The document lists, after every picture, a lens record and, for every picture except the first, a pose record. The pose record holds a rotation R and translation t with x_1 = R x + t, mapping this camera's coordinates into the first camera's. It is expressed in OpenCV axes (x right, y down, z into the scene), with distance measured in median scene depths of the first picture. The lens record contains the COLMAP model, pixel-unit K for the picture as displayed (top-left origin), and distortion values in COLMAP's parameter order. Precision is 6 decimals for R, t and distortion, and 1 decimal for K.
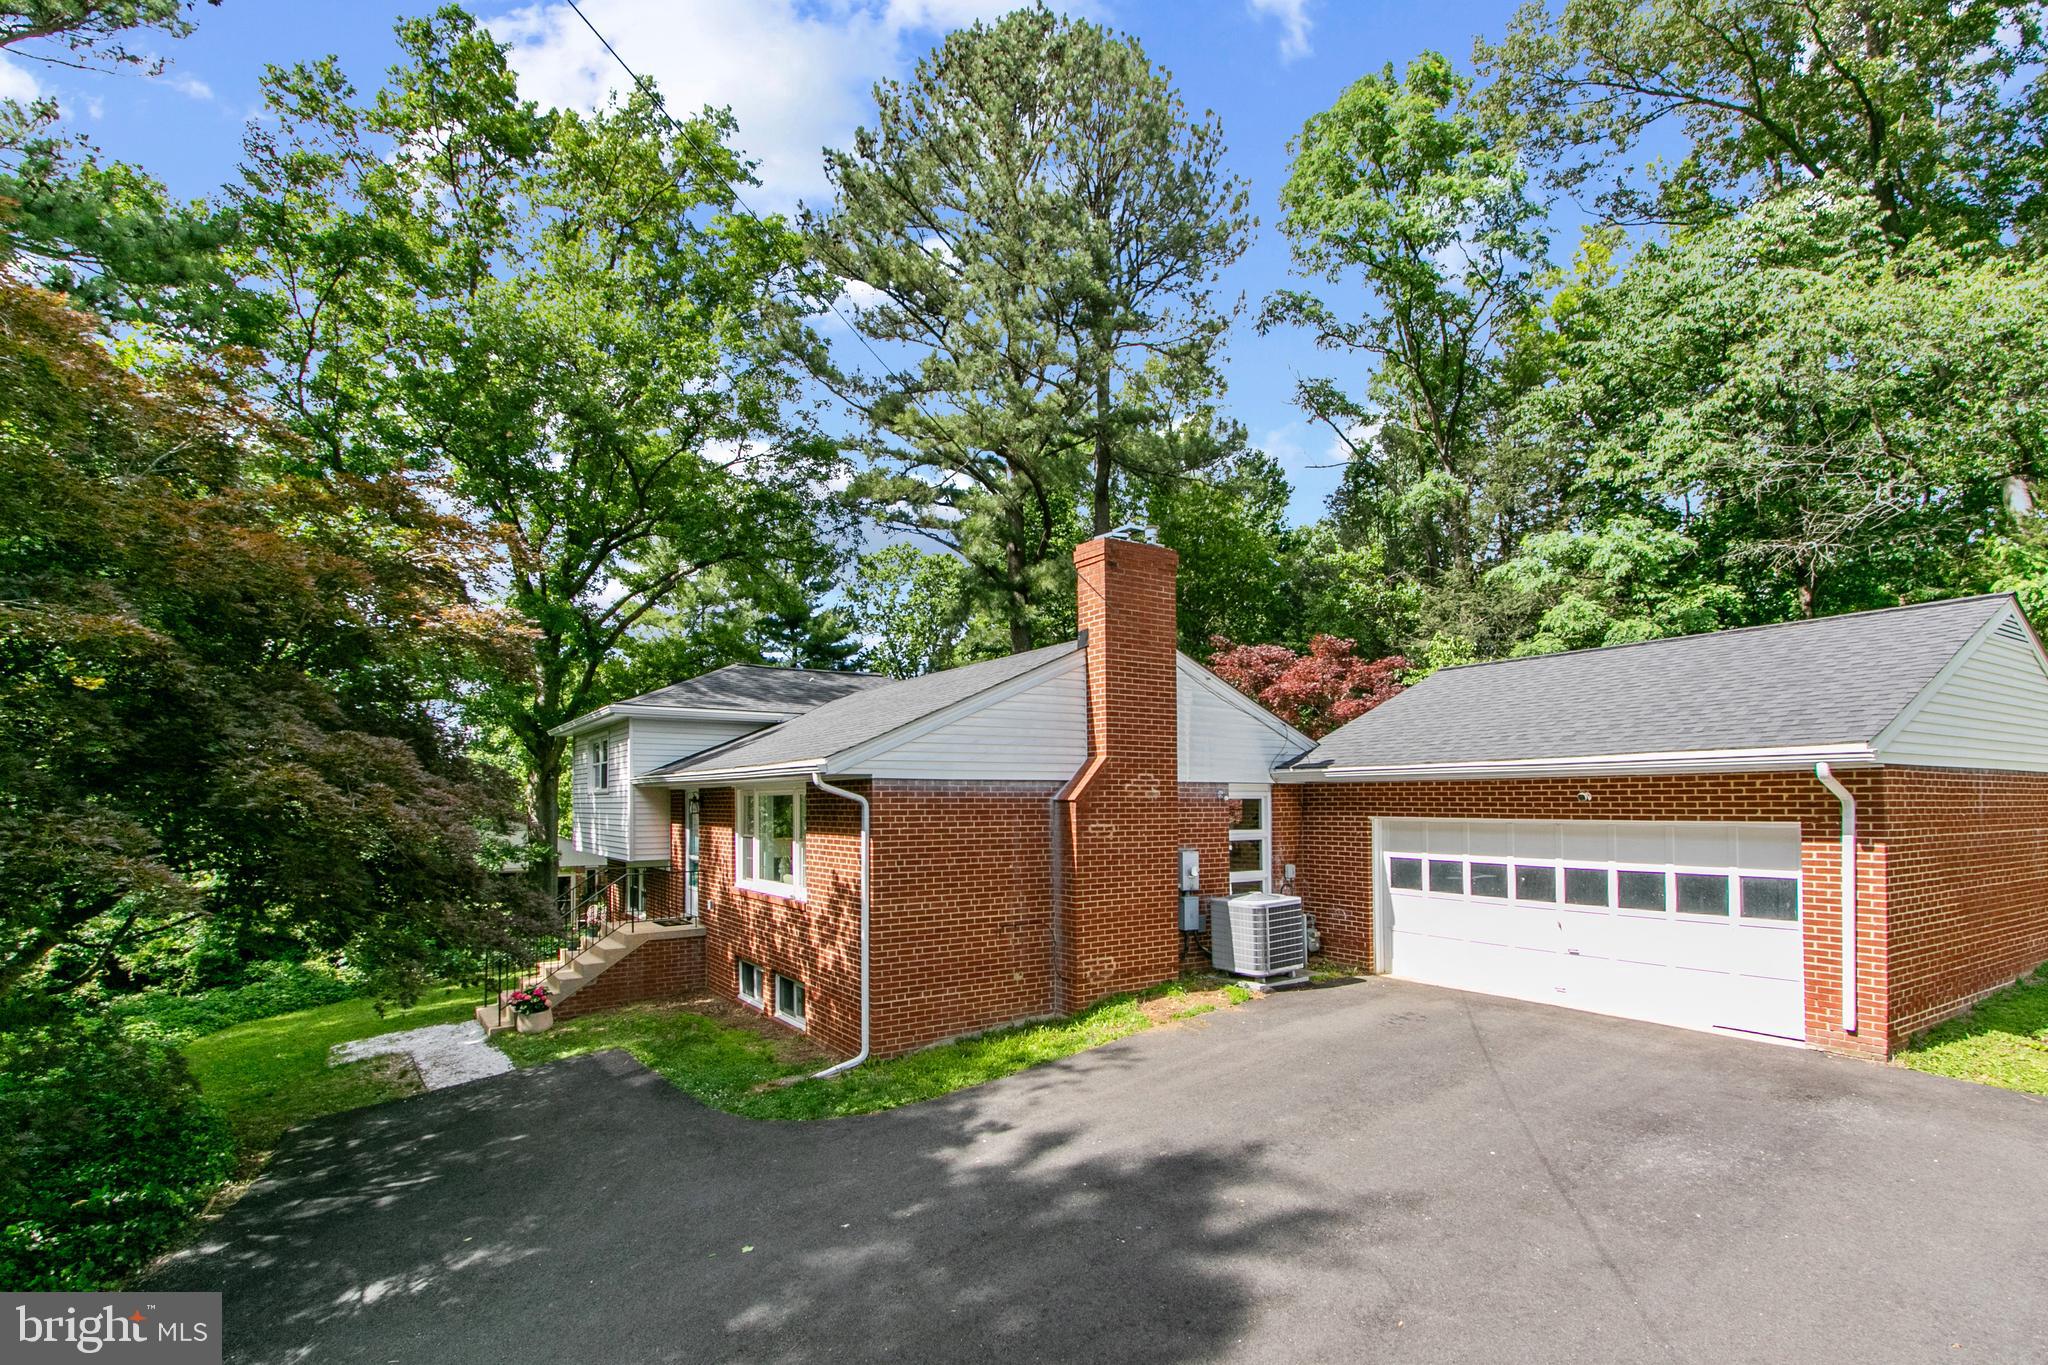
lens RADIAL K [[985.5, 0, 1032.7], [0, 985.5, 794.4], [0, 0, 1]] dist [0.000299, -0.000726]
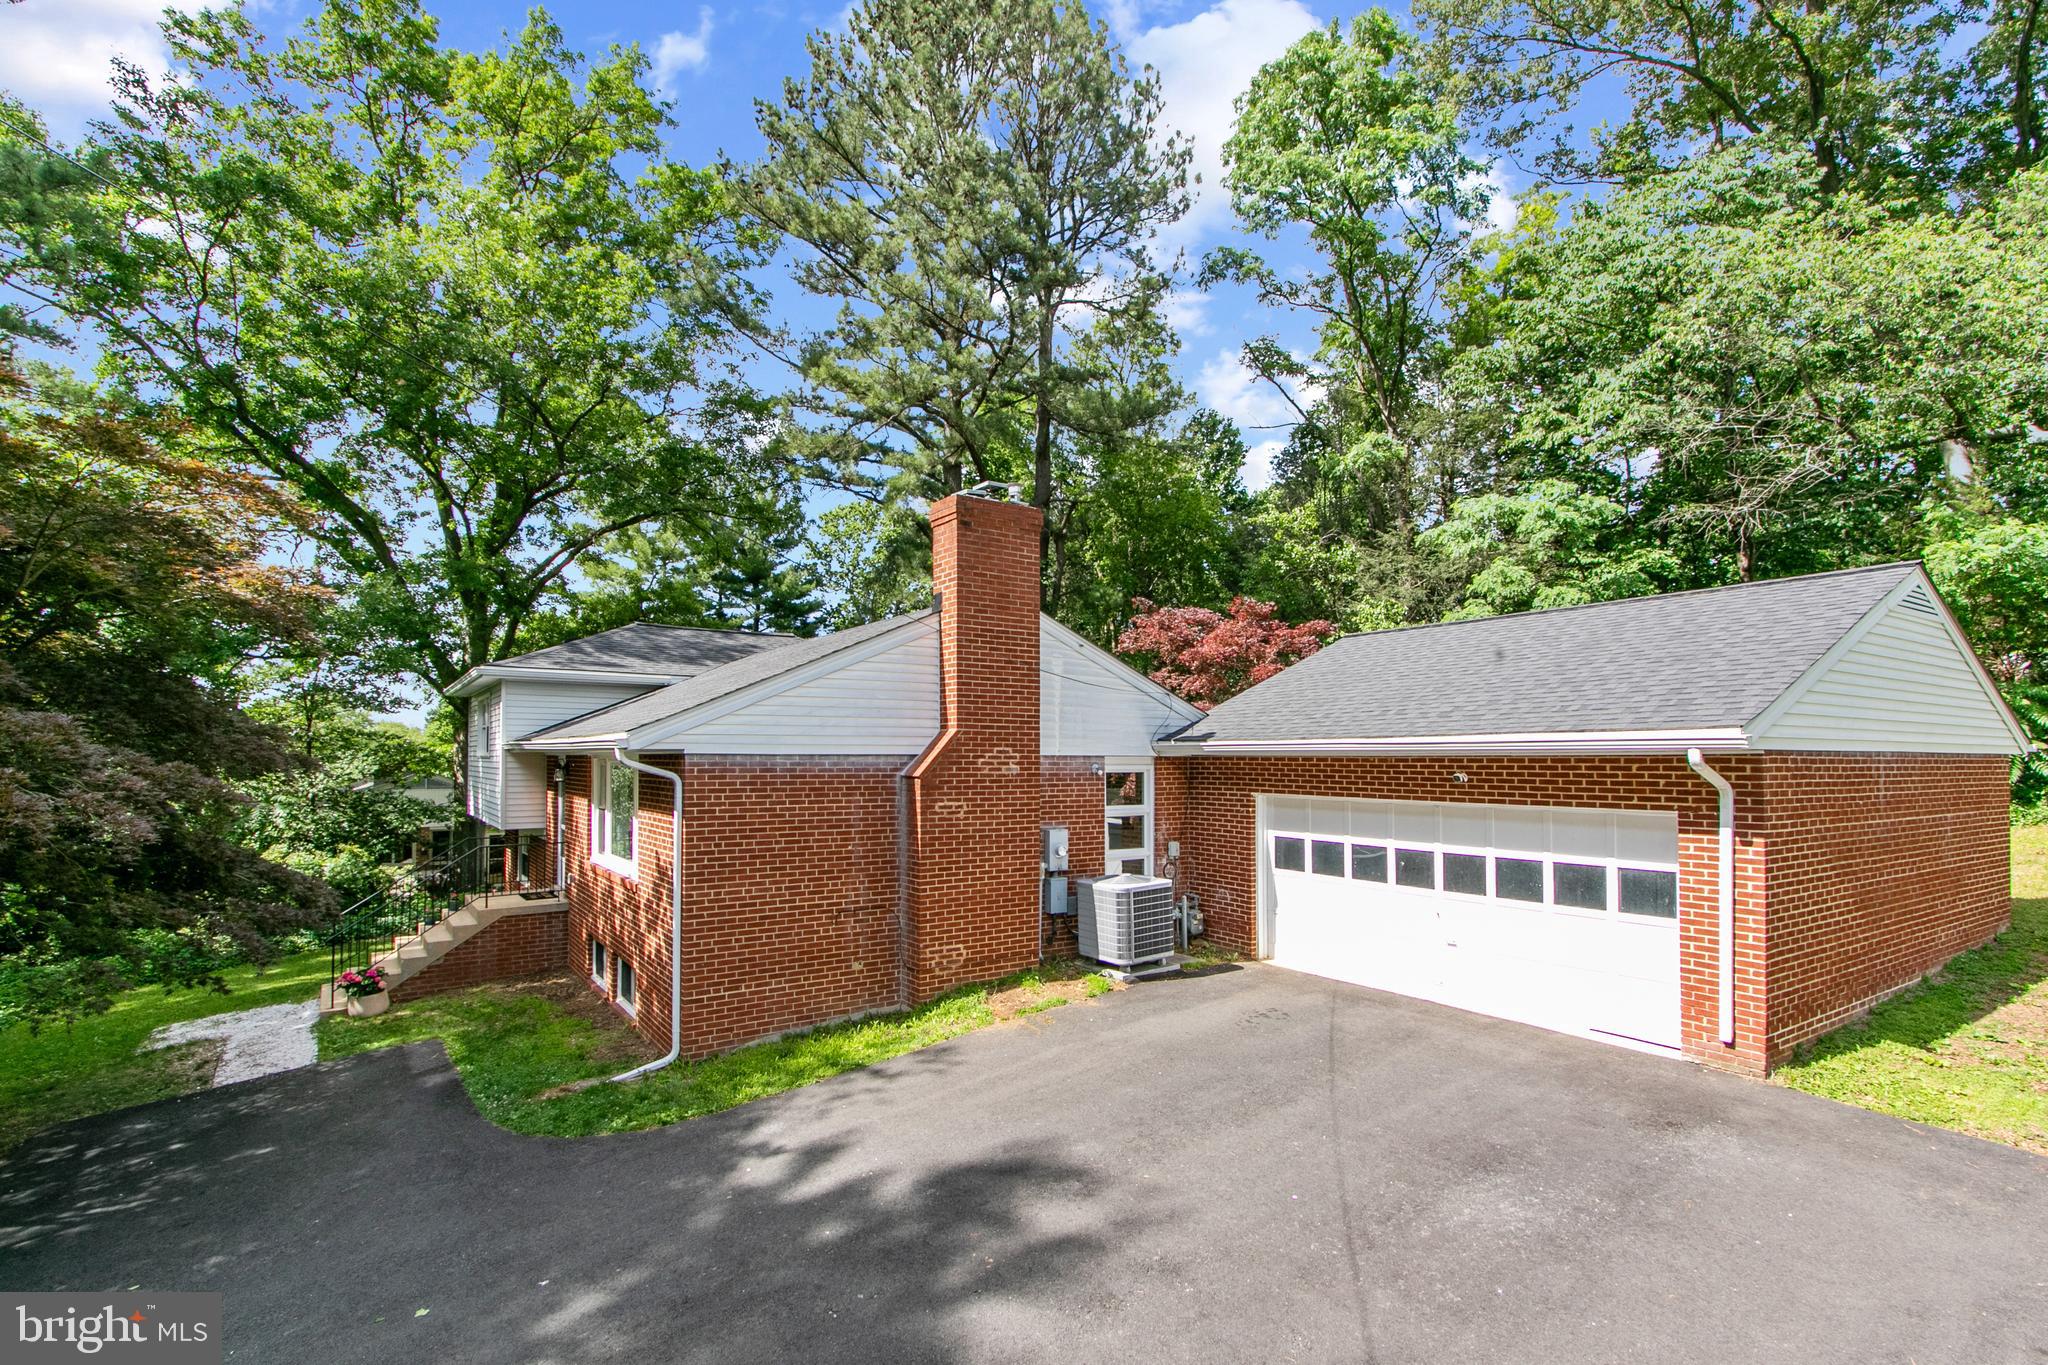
lens RADIAL K [[969.9, 0, 1020.5], [0, 969.9, 745.6], [0, 0, 1]] dist [-0.000414, 0.000033]
pose [[0.999958, 0.006861, 0.006119, 0.109545], [-0.006839, 0.999970, -0.003696, -0.017015], [-0.006144, 0.003654, 0.999974, 0.069680]]
